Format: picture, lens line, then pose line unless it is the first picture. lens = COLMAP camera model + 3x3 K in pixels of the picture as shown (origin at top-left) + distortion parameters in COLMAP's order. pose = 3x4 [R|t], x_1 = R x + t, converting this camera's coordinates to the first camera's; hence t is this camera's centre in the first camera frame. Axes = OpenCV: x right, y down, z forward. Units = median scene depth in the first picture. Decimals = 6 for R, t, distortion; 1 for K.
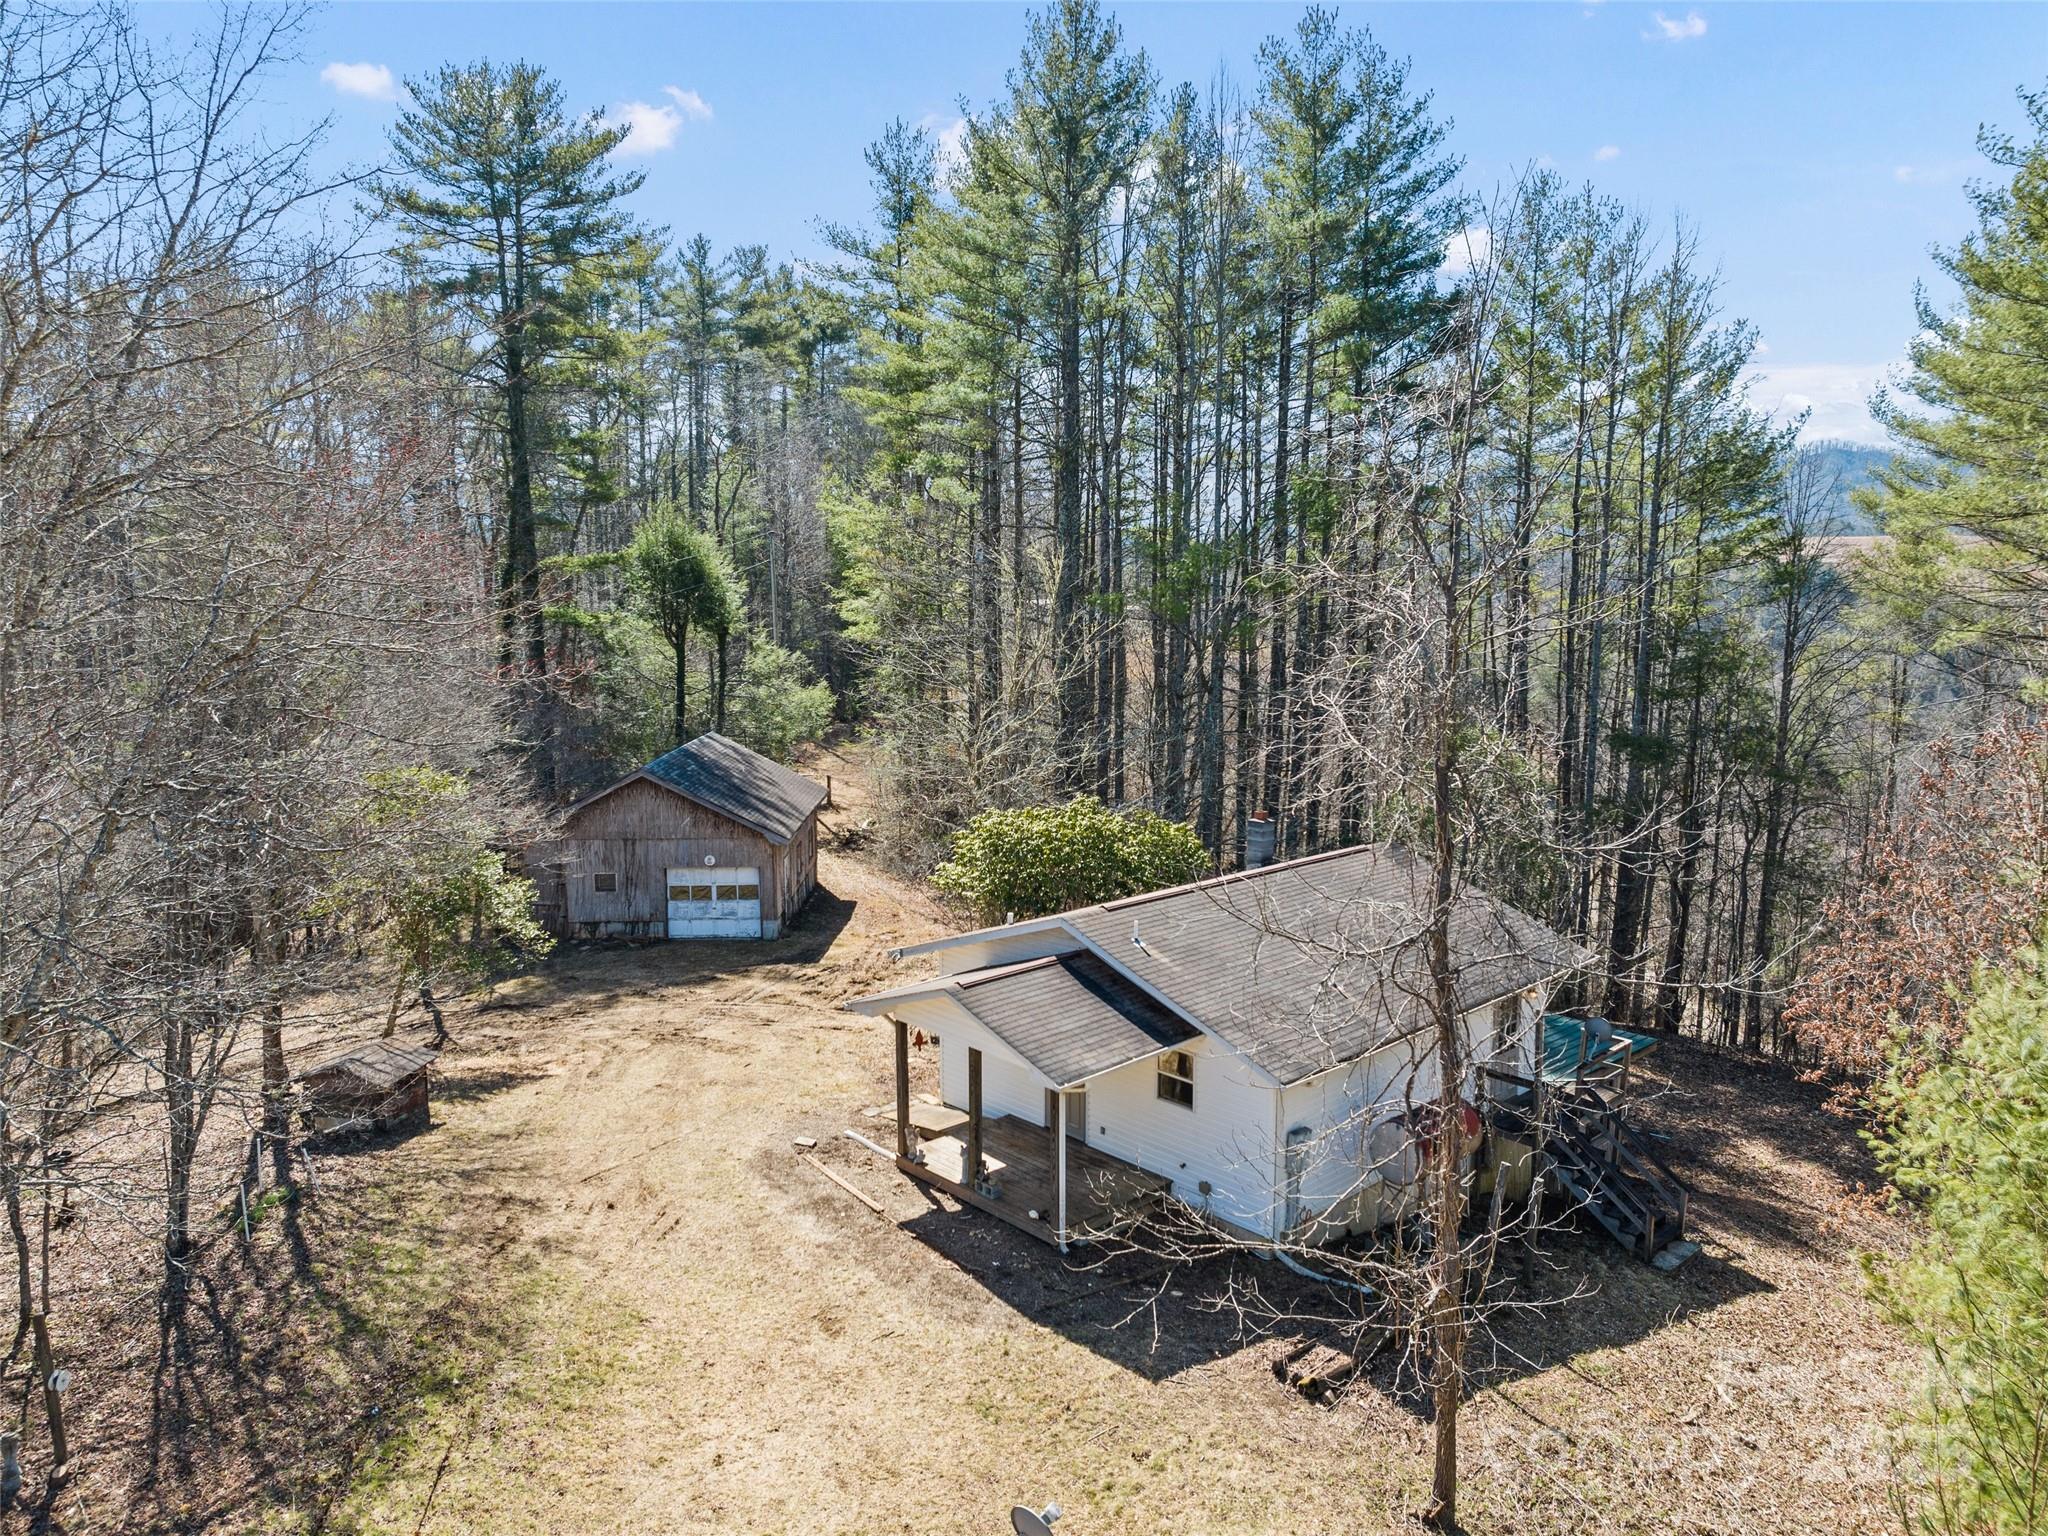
lens RADIAL K [[1442.7, 0, 1026.1], [0, 1442.7, 757.9], [0, 0, 1]] dist [-0.033931, -0.000754]
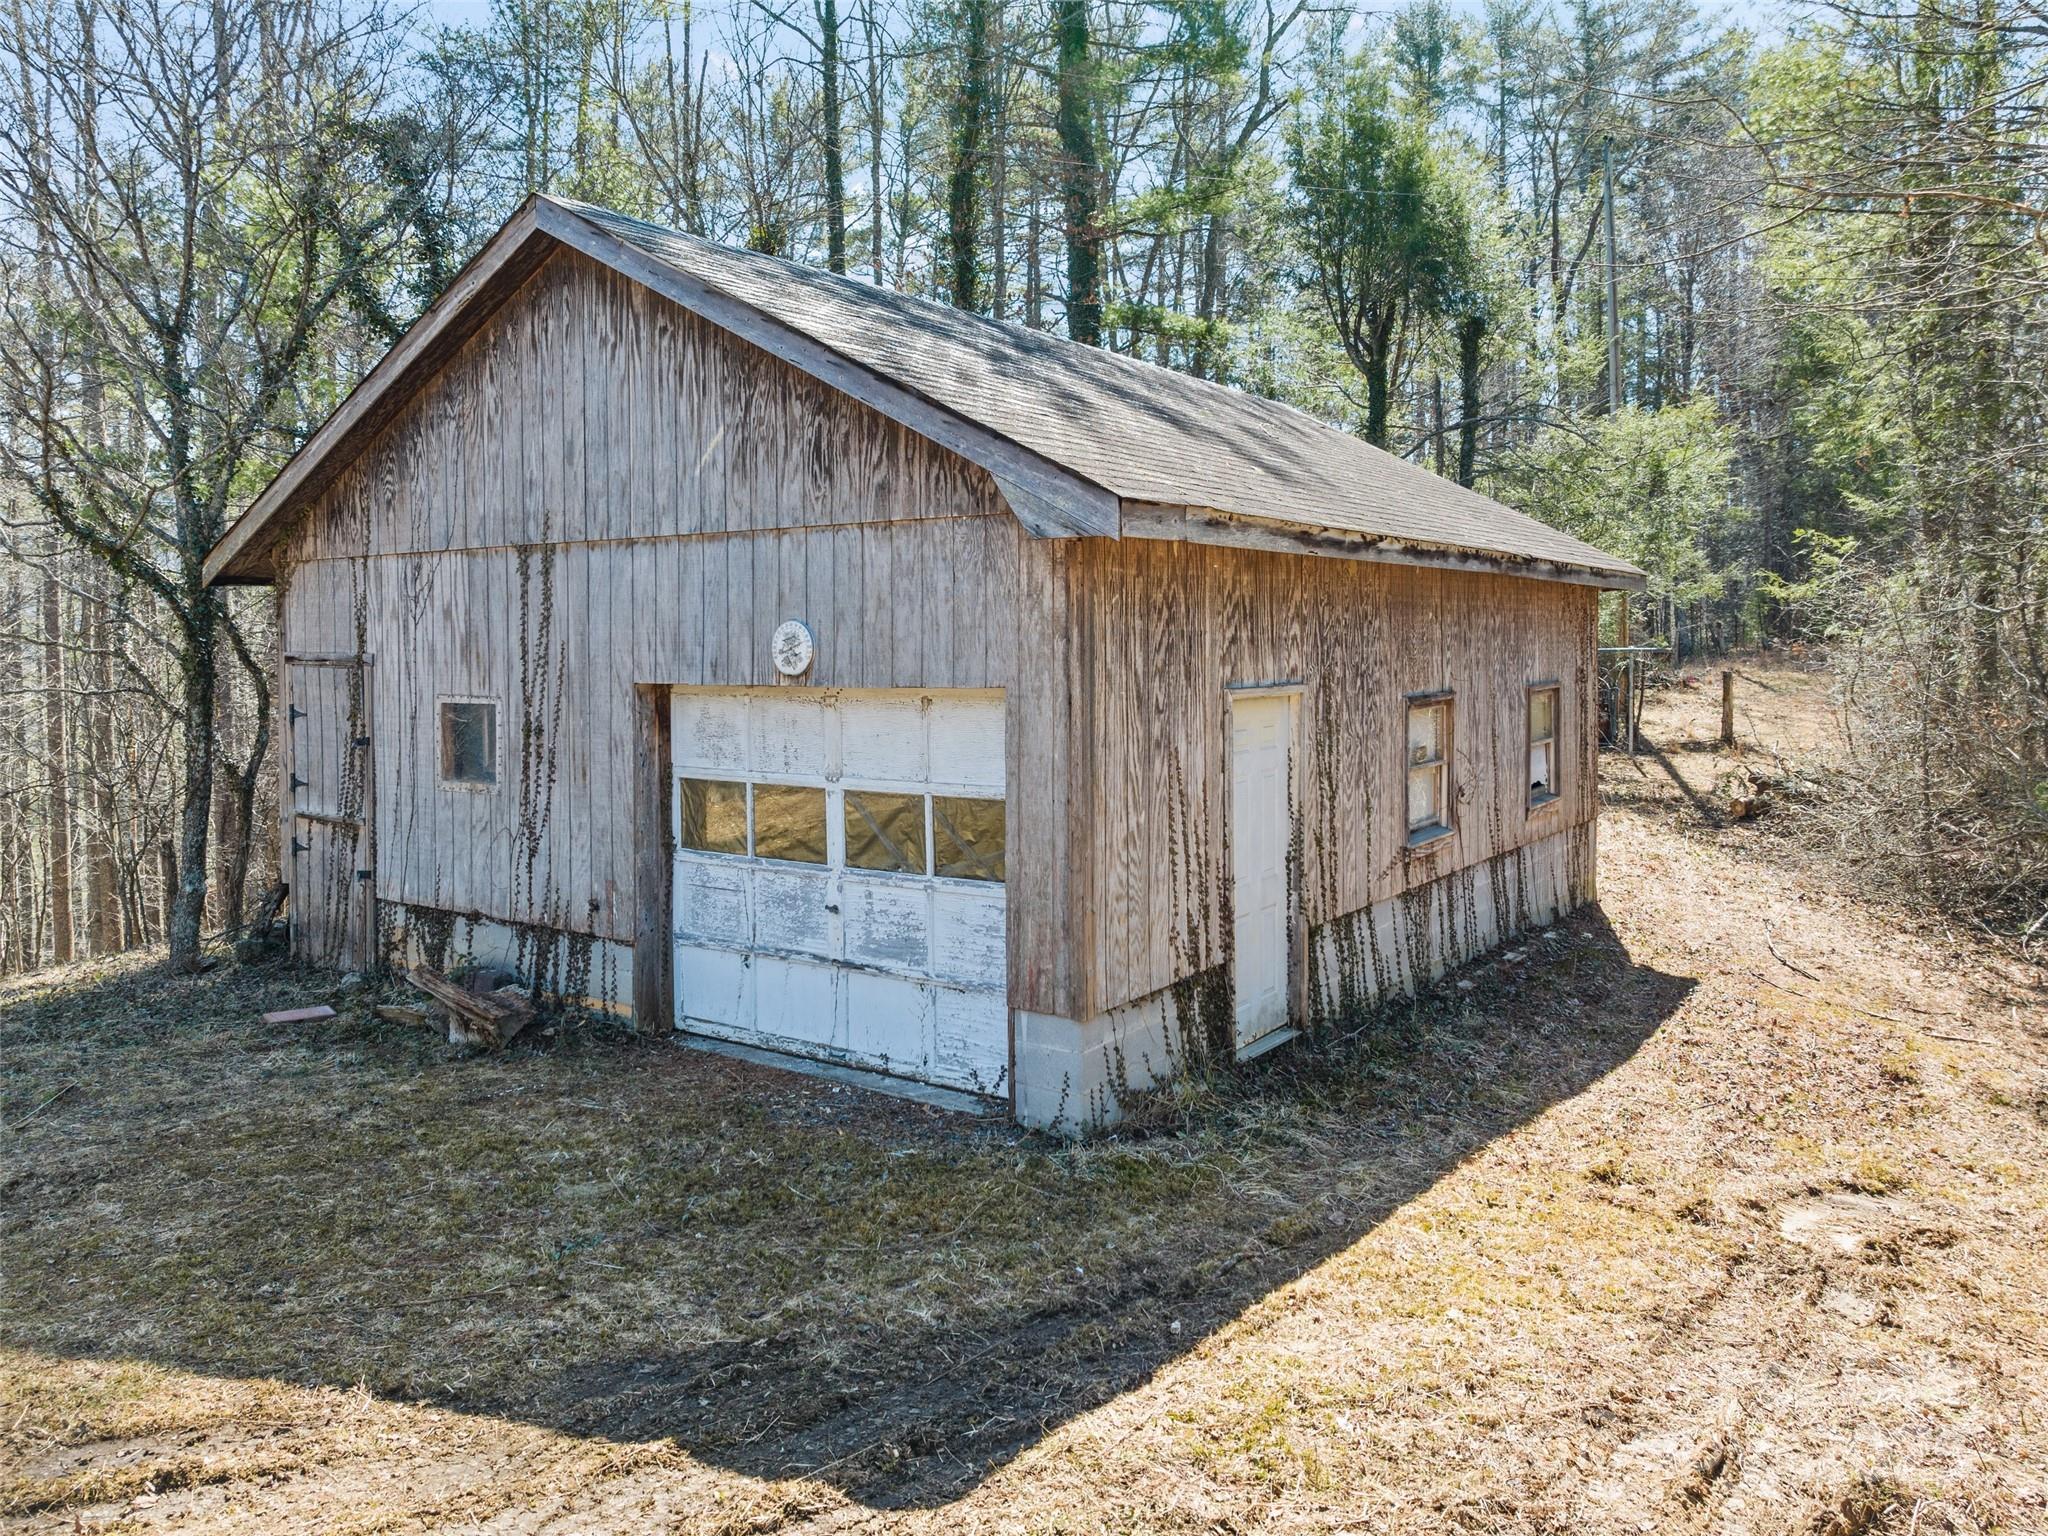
lens RADIAL K [[1442.7, 0, 1026.1], [0, 1442.7, 757.9], [0, 0, 1]] dist [-0.033931, -0.000754]
pose [[0.800252, 0.039413, -0.598367, -0.081766], [-0.064693, 0.997688, -0.020805, 0.086624], [0.596164, 0.055359, 0.800952, 0.859922]]
